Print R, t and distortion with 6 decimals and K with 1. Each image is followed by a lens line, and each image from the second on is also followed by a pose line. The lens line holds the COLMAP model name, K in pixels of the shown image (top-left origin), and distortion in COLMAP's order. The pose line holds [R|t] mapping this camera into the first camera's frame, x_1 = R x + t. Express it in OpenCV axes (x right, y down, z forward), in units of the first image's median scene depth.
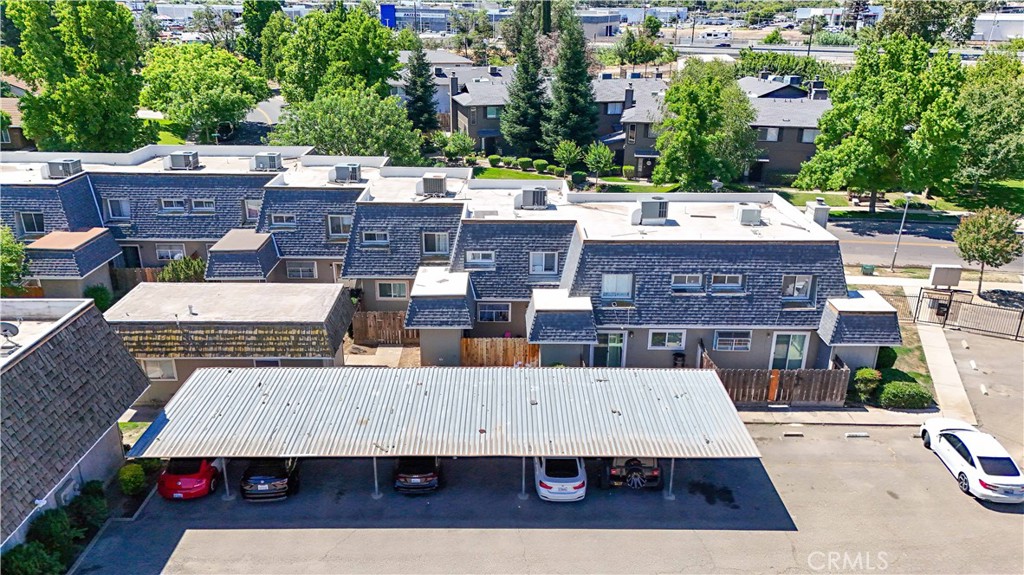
lens RADIAL K [[749.9, 0, 512.5], [0, 749.9, 290.3], [0, 0, 1]] dist [0.072547, -0.060623]
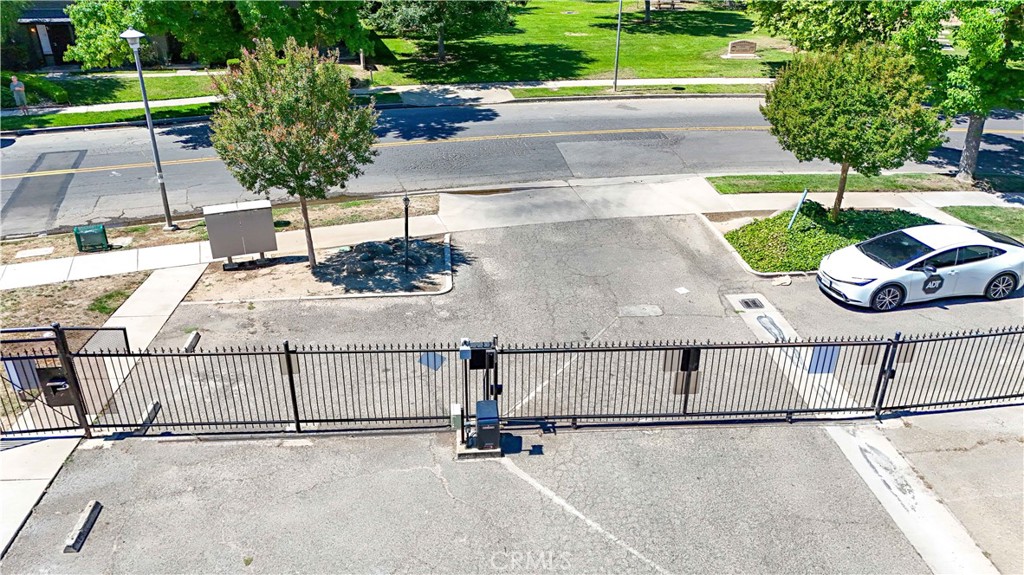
lens RADIAL K [[757.7, 0, 512.0], [0, 757.7, 287.5], [0, 0, 1]] dist [0.053593, -0.062772]
pose [[0.891004, -0.204613, 0.405271, 0.390032], [0.164525, 0.977525, 0.131819, -0.014023], [-0.423135, -0.050774, 0.904643, 0.425096]]
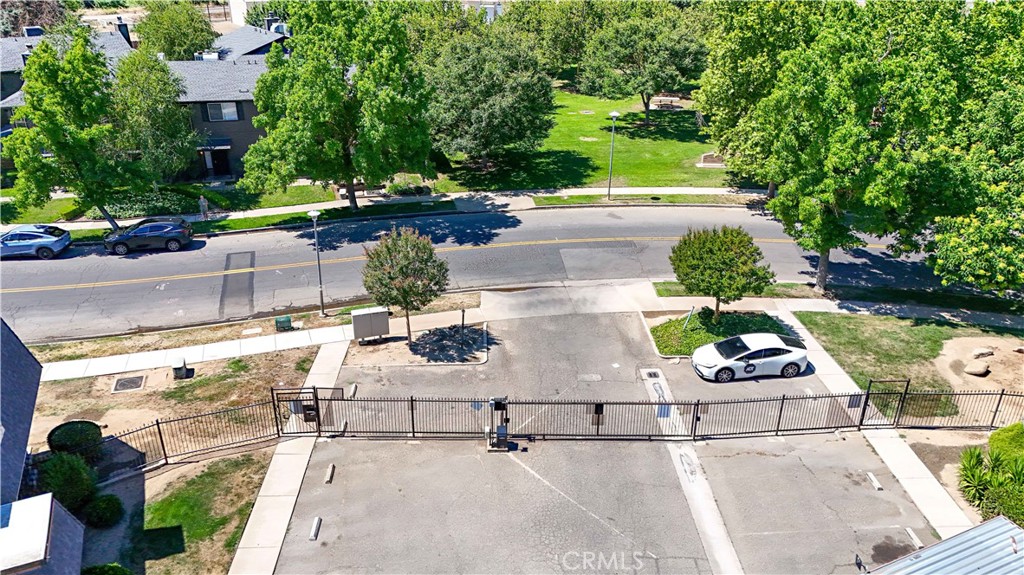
lens RADIAL K [[749.9, 0, 512.5], [0, 749.9, 290.3], [0, 0, 1]] dist [0.072547, -0.060623]
pose [[0.913797, -0.174745, 0.366660, 0.322982], [0.145552, 0.983651, 0.106047, -0.078284], [-0.379196, -0.043537, 0.924292, 0.217935]]
